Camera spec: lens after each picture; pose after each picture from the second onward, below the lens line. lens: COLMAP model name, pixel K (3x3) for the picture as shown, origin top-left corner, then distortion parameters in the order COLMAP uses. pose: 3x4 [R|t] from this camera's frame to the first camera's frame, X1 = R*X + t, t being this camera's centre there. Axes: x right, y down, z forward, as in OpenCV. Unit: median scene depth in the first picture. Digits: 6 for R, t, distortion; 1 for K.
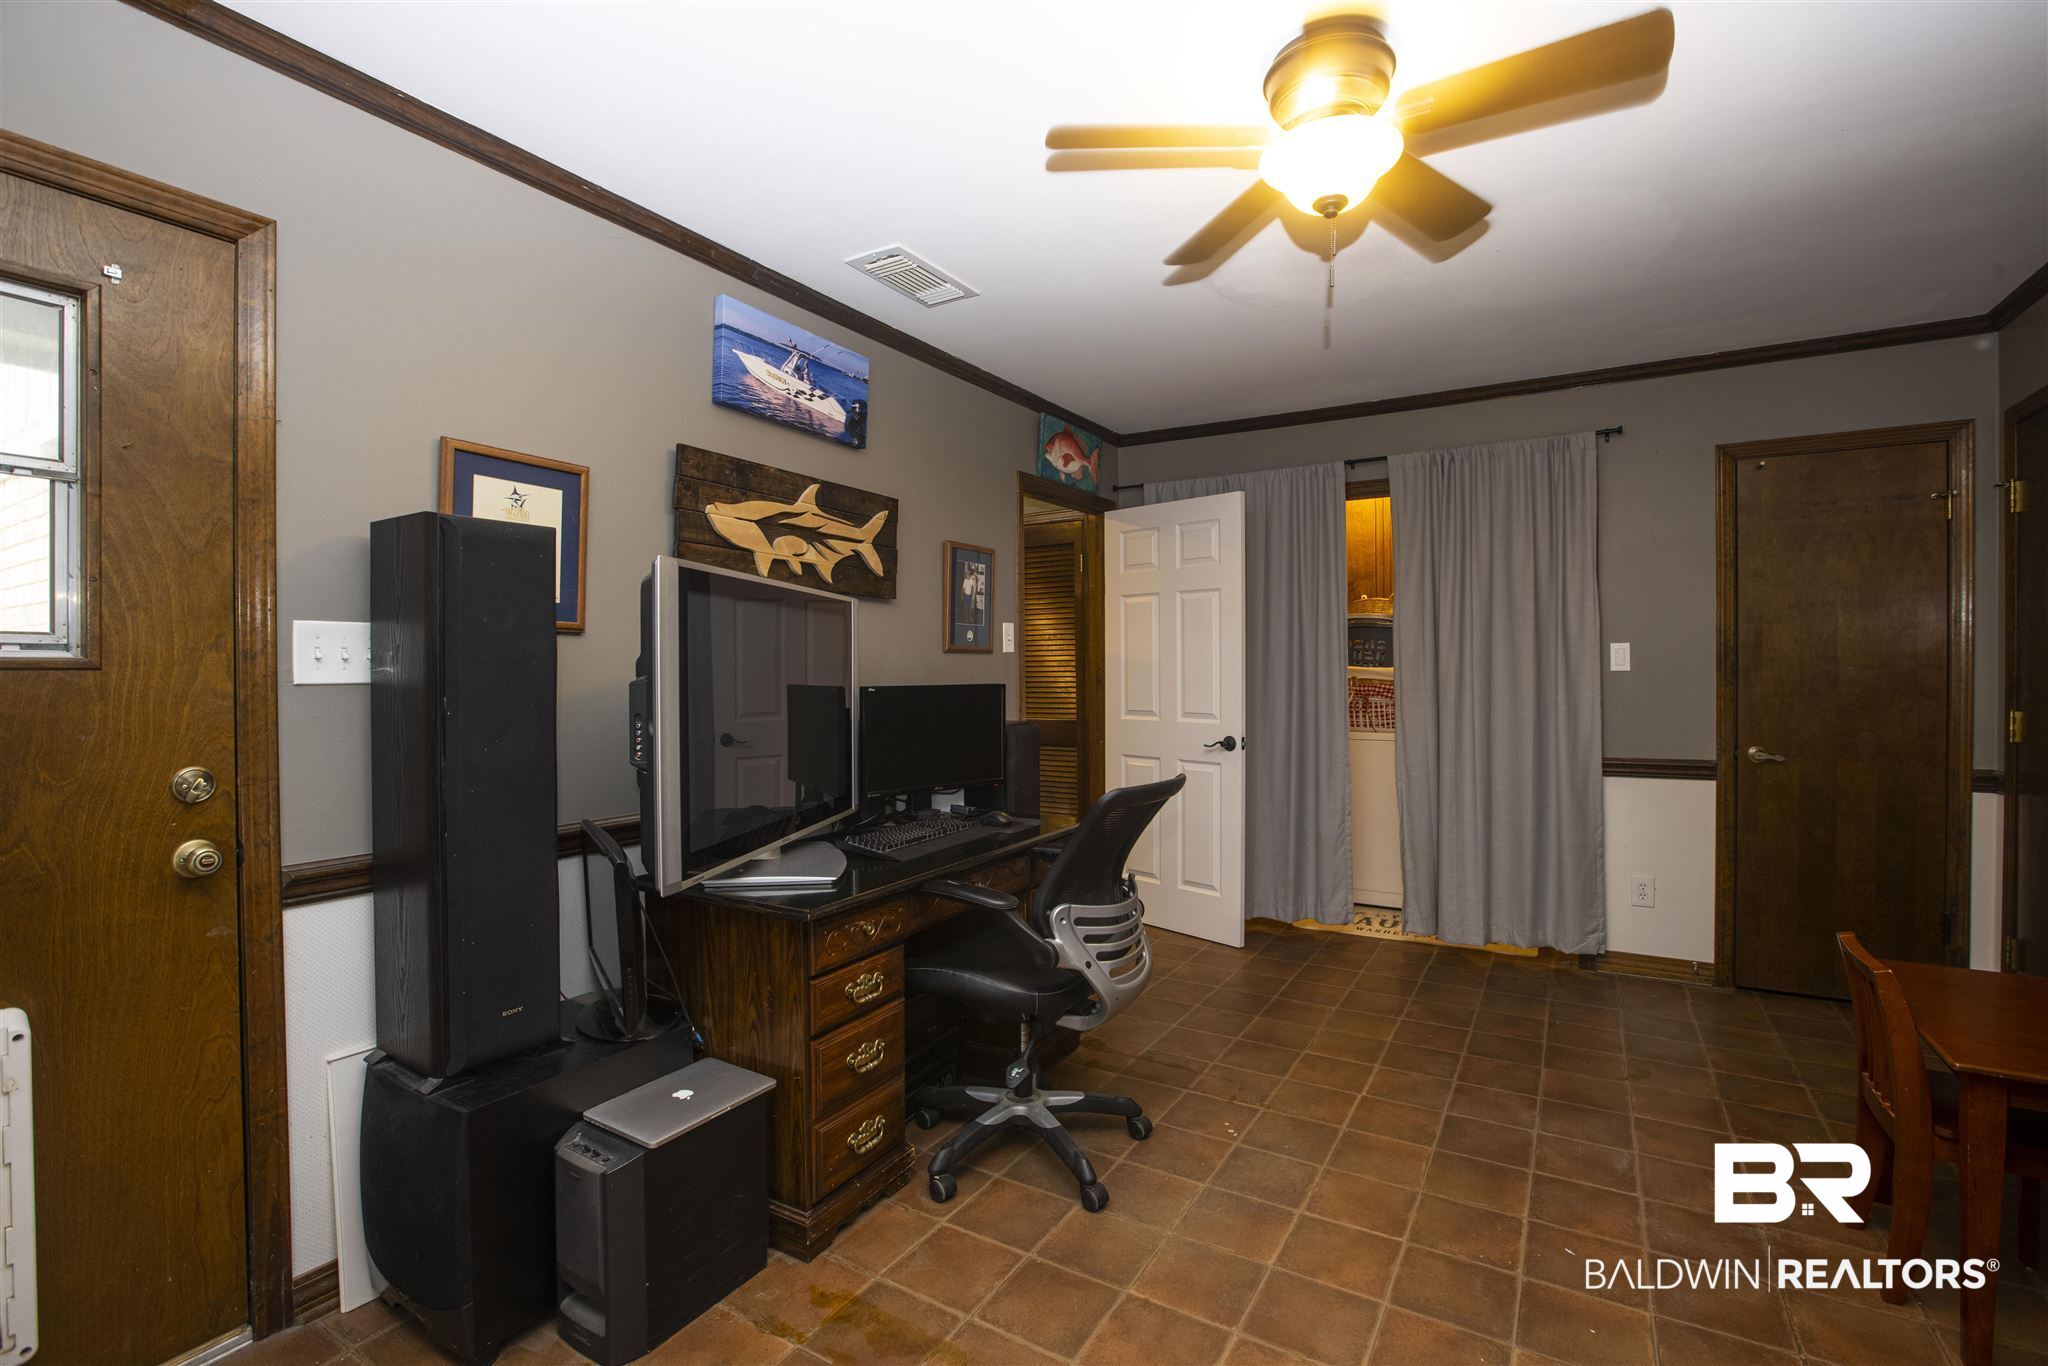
lens RADIAL K [[921.5, 0, 1027.2], [0, 921.5, 675.9], [0, 0, 1]] dist [-0.057680, 0.021265]
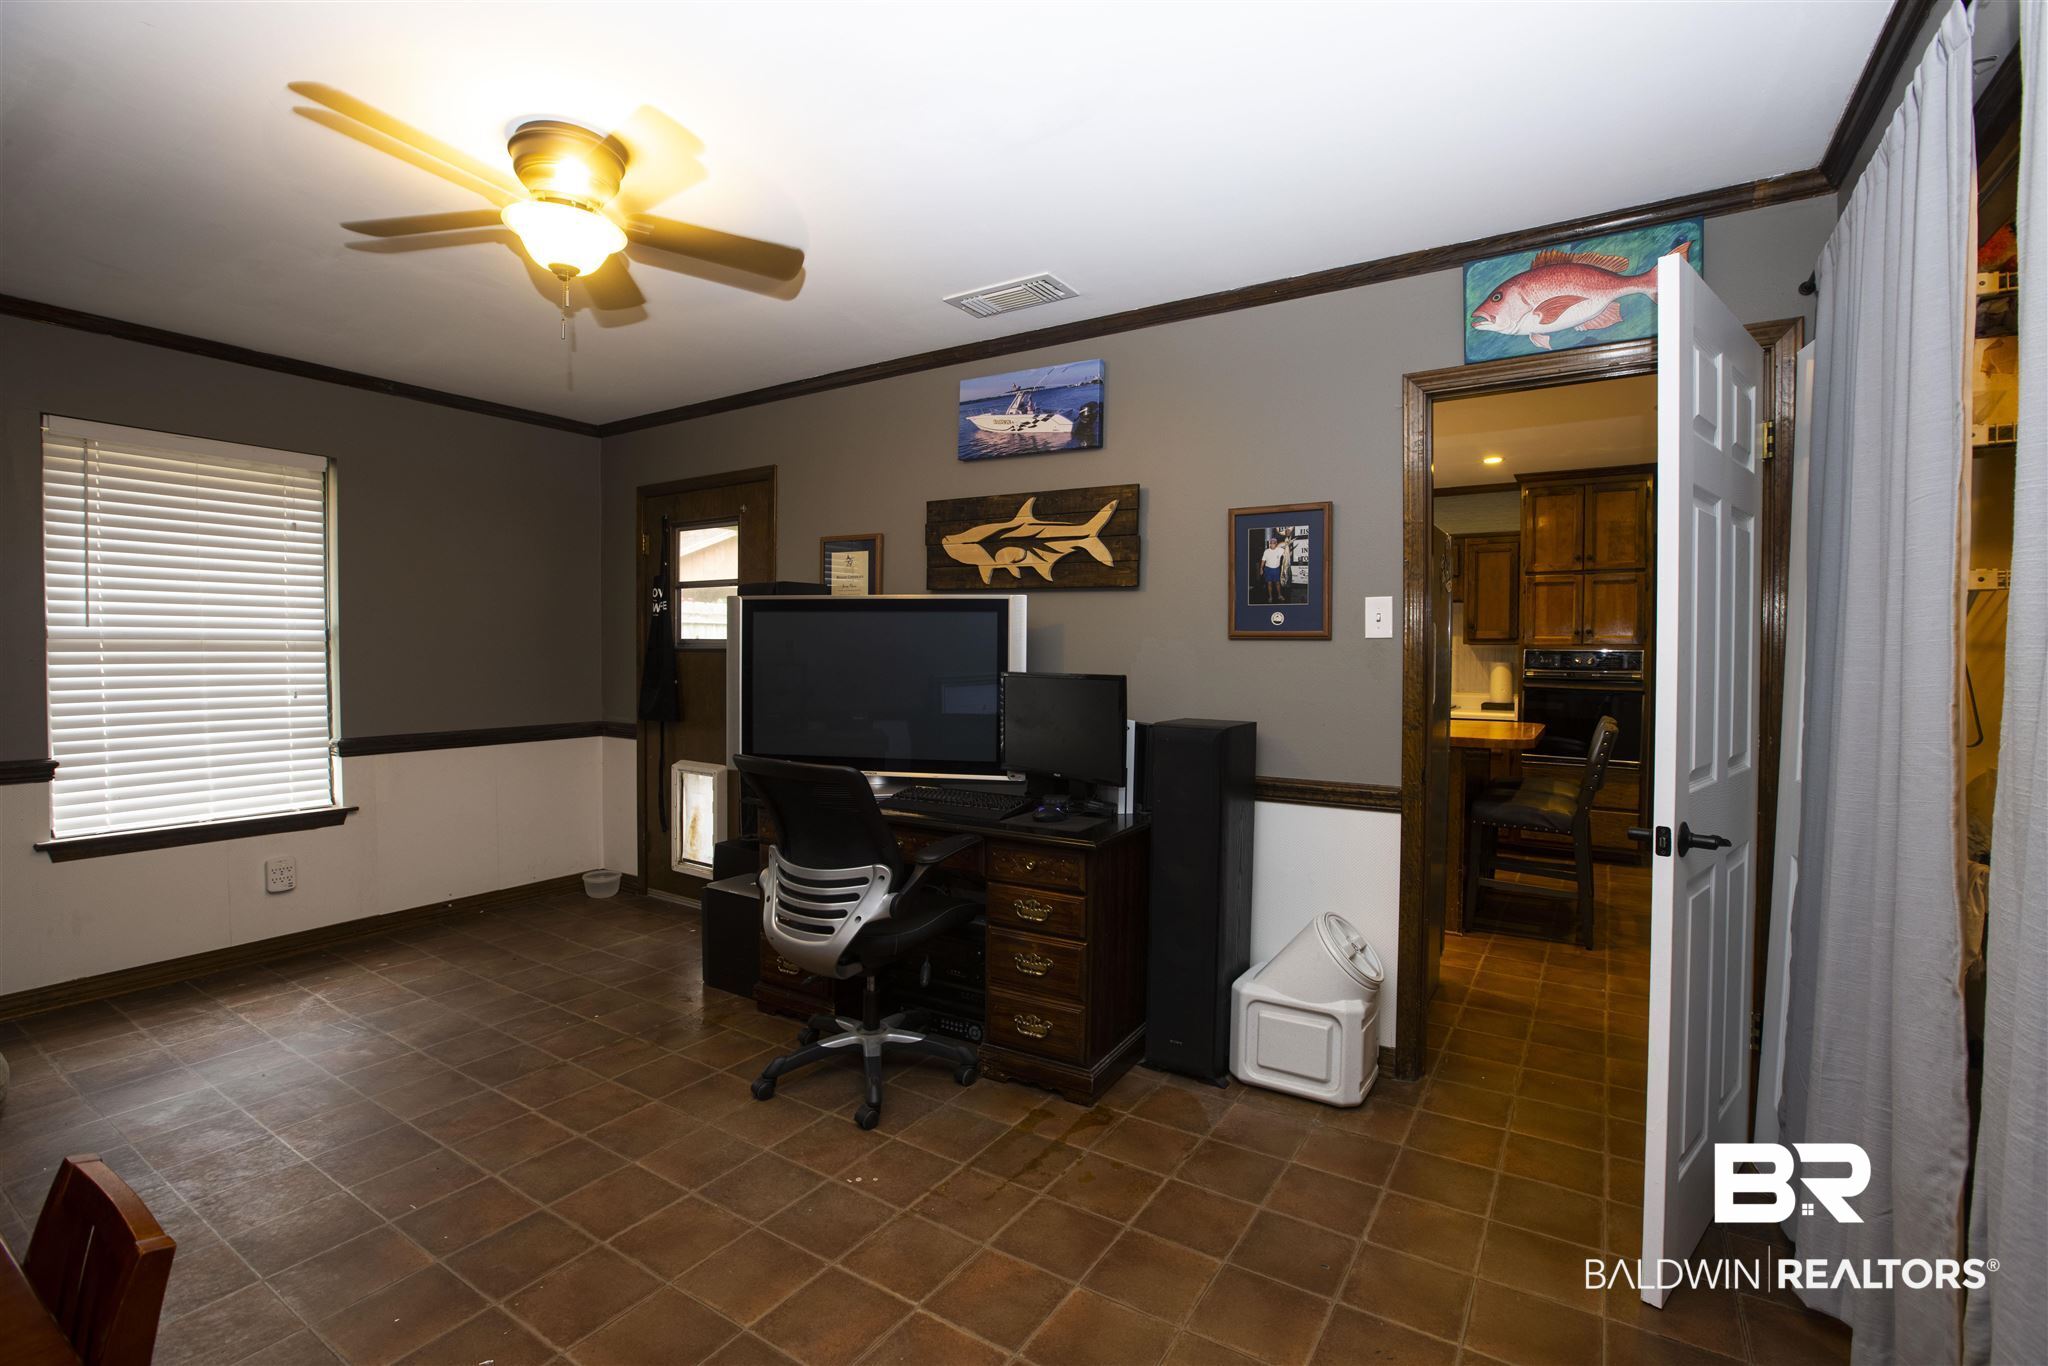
lens RADIAL K [[921.5, 0, 1027.2], [0, 921.5, 675.9], [0, 0, 1]] dist [-0.057680, 0.021265]
pose [[-0.015630, 0.033495, -0.999317, 0.939102], [-0.015026, 0.999318, 0.033730, -0.021944], [0.999765, 0.015543, -0.015116, 1.004487]]
